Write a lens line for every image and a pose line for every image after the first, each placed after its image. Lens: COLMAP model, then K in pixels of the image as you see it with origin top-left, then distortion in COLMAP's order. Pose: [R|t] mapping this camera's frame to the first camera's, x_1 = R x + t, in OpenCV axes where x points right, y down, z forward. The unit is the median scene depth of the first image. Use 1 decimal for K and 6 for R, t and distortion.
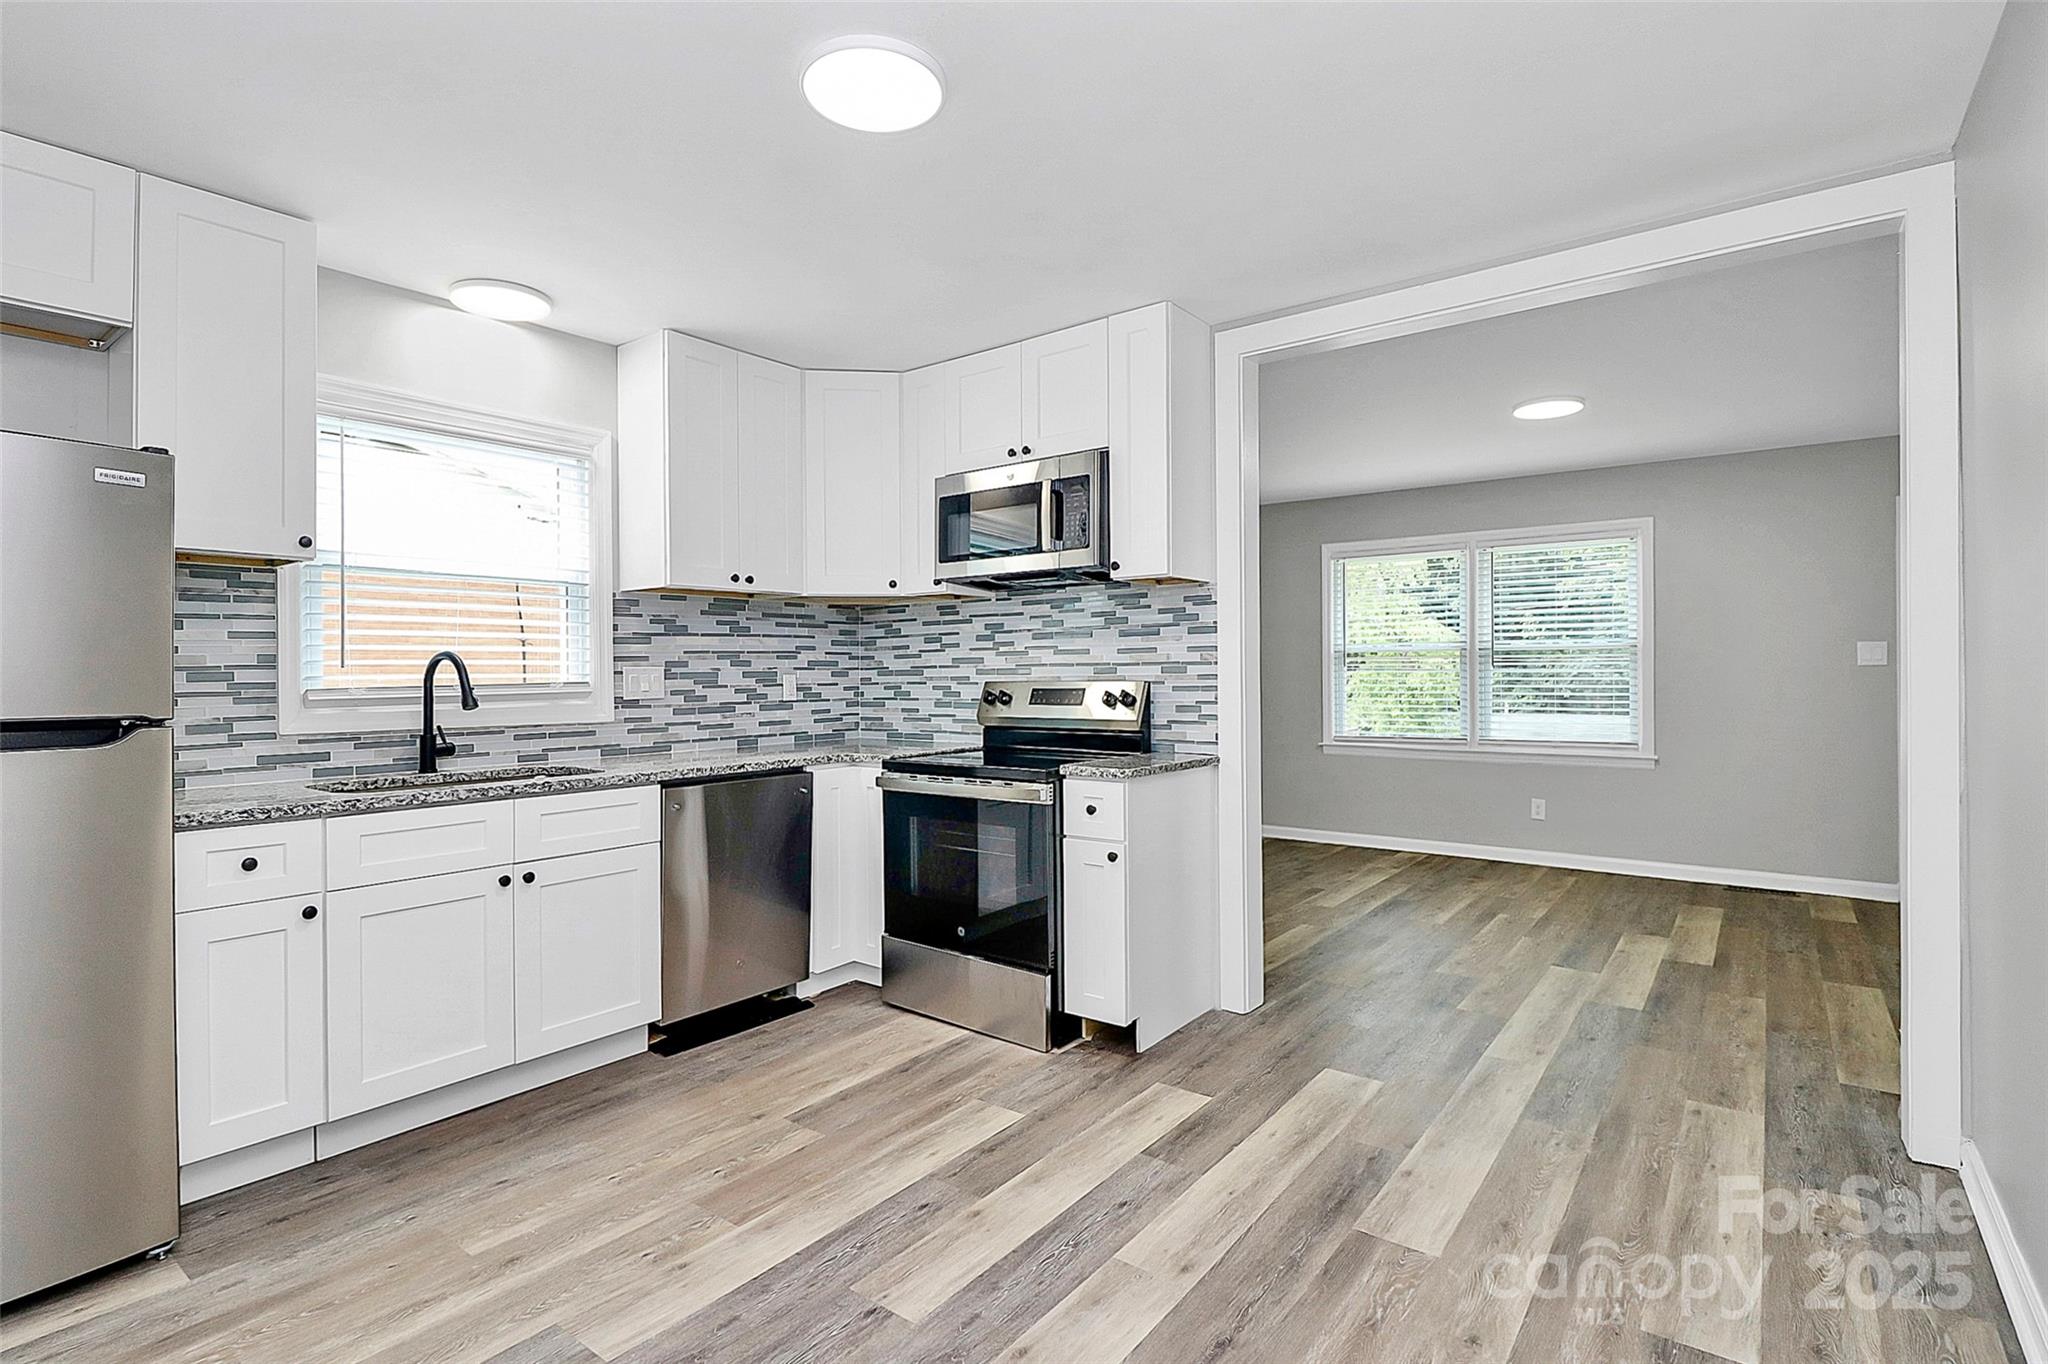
lens RADIAL K [[959.9, 0, 1028.0], [0, 959.9, 671.7], [0, 0, 1]] dist [0.004381, -0.012008]
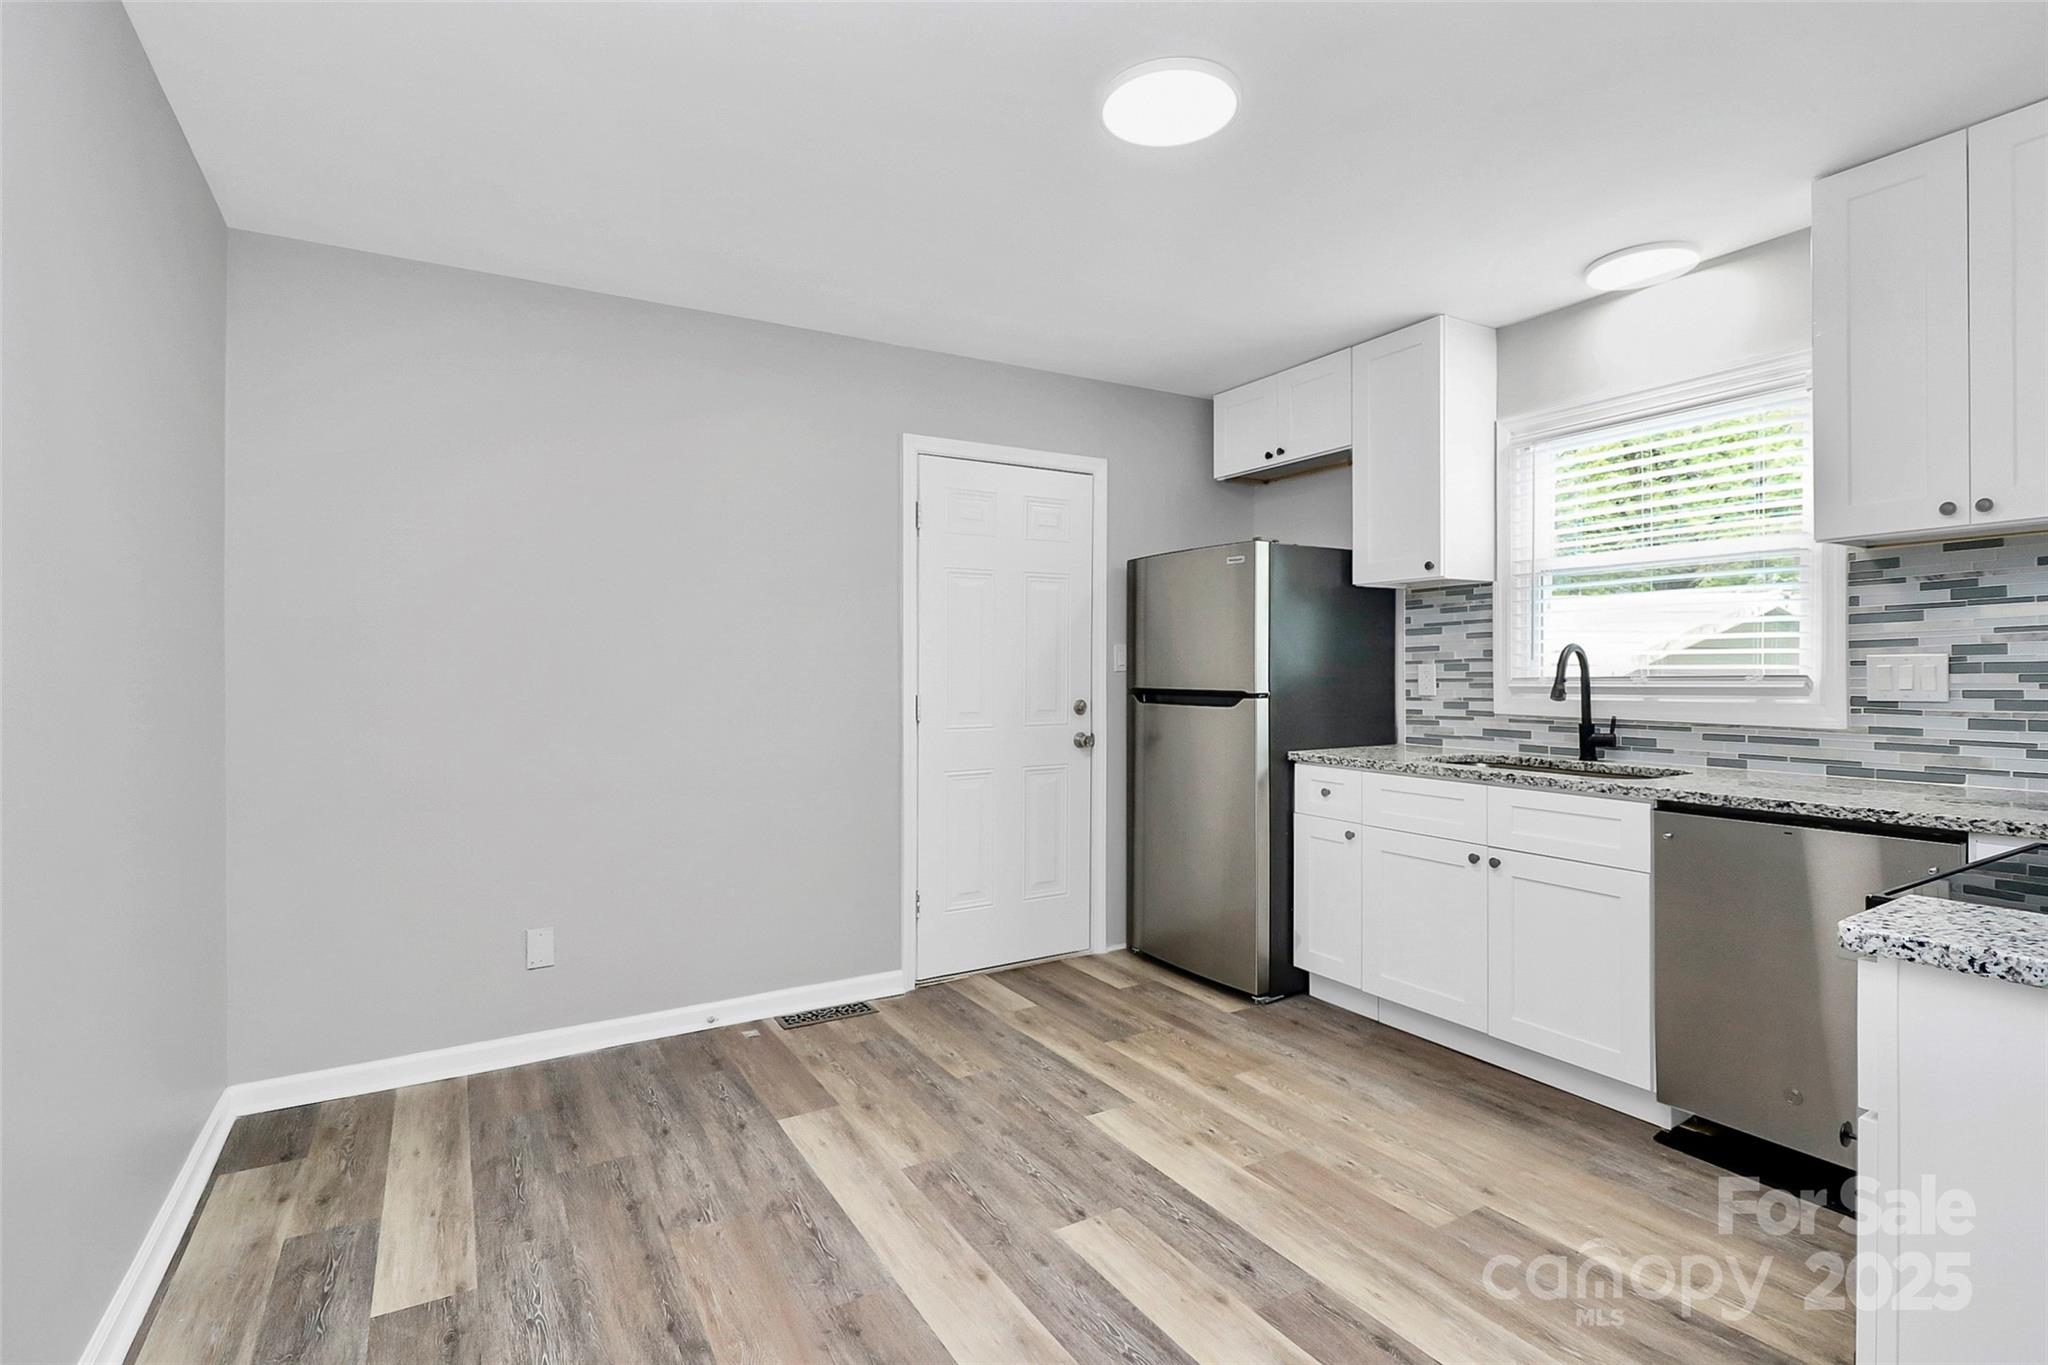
lens RADIAL K [[959.9, 0, 1028.0], [0, 959.9, 672.2], [0, 0, 1]] dist [0.004381, -0.012008]
pose [[-0.353388, 0.012799, -0.935389, 0.592559], [0.009701, 0.999903, 0.010017, -0.006727], [0.935426, -0.005534, -0.353478, 0.842748]]
